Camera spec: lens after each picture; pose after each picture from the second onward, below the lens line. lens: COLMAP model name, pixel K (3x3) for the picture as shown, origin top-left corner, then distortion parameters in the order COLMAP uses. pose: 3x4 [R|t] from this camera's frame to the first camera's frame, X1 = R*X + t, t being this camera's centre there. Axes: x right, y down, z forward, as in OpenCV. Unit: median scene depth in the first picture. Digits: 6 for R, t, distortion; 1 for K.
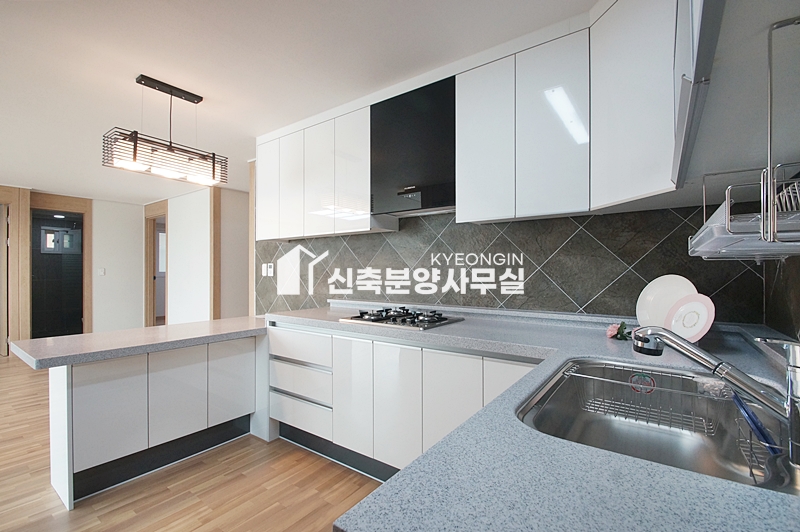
lens RADIAL K [[356.4, 0, 400.1], [0, 356.4, 270.2], [0, 0, 1]] dist [-0.004375, -0.004088]
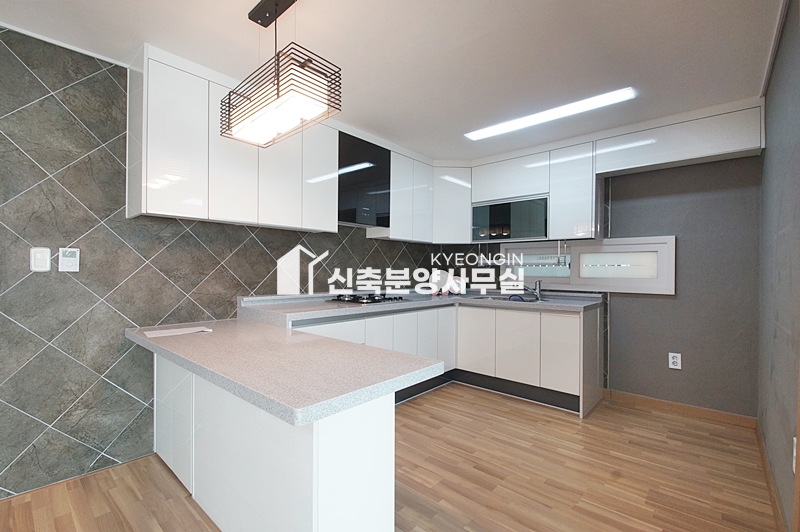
lens RADIAL K [[356.4, 0, 398.2], [0, 356.4, 271.9], [0, 0, 1]] dist [-0.004375, -0.004088]
pose [[0.097943, -0.003514, 0.995186, -1.313373], [-0.012328, 0.999913, 0.004744, 0.012733], [-0.995116, -0.012734, 0.097891, 0.691366]]
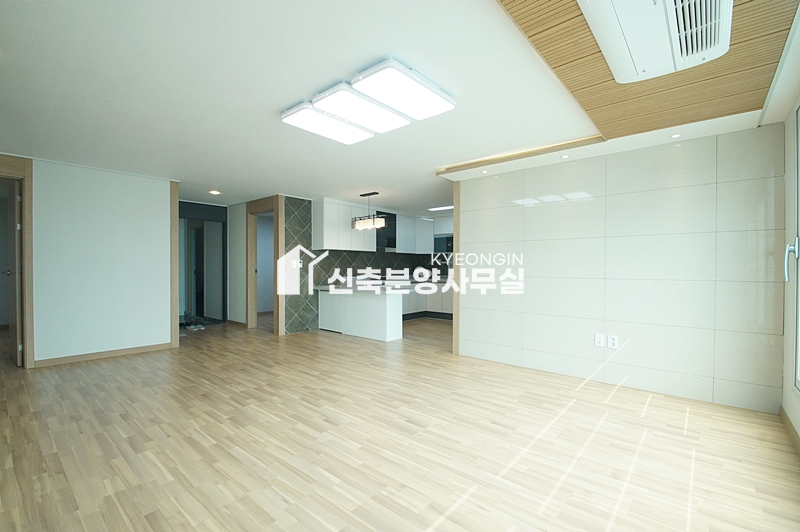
lens RADIAL K [[356.4, 0, 398.7], [0, 356.4, 271.4], [0, 0, 1]] dist [-0.004375, -0.004088]
pose [[0.075841, -0.012460, 0.997042, -3.205746], [-0.007640, 0.999885, 0.013076, 0.013221], [-0.997091, -0.008609, 0.075737, 0.590478]]
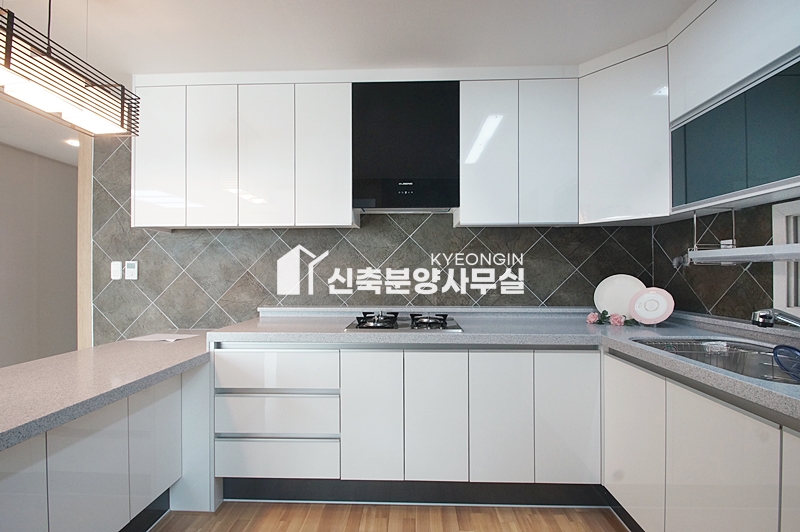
lens RADIAL K [[356.4, 0, 396.3], [0, 356.4, 269.9], [0, 0, 1]] dist [-0.004375, -0.004088]
pose [[0.831869, 0.003183, 0.554963, -0.491142], [-0.000444, 0.999987, -0.005069, 0.001880], [-0.554972, 0.003970, 0.831860, 0.218277]]
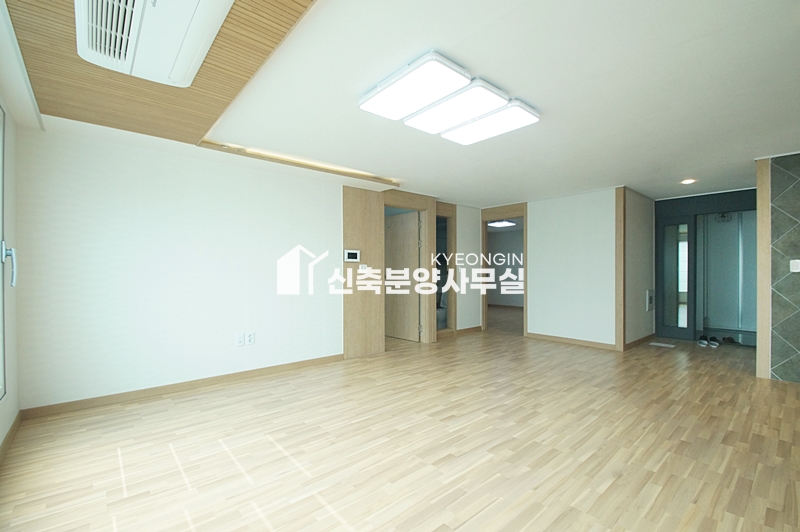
lens RADIAL K [[356.4, 0, 399.7], [0, 356.4, 271.4], [0, 0, 1]] dist [-0.004375, -0.004088]
pose [[0.974640, -0.002165, -0.223769, -1.958747], [0.003959, 0.999964, 0.007568, 0.004078], [0.223744, -0.008262, 0.974613, -0.340954]]
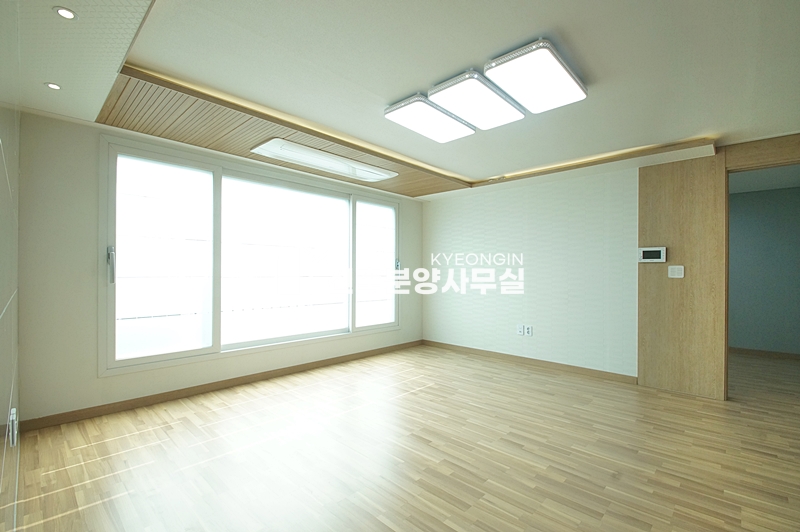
lens RADIAL K [[356.4, 0, 394.4], [0, 356.4, 267.7], [0, 0, 1]] dist [-0.004375, -0.004088]
pose [[-0.138852, -0.012252, -0.990237, -0.951262], [-0.000418, 0.999924, -0.012313, 0.006692], [0.990313, -0.001296, -0.138846, 0.692620]]
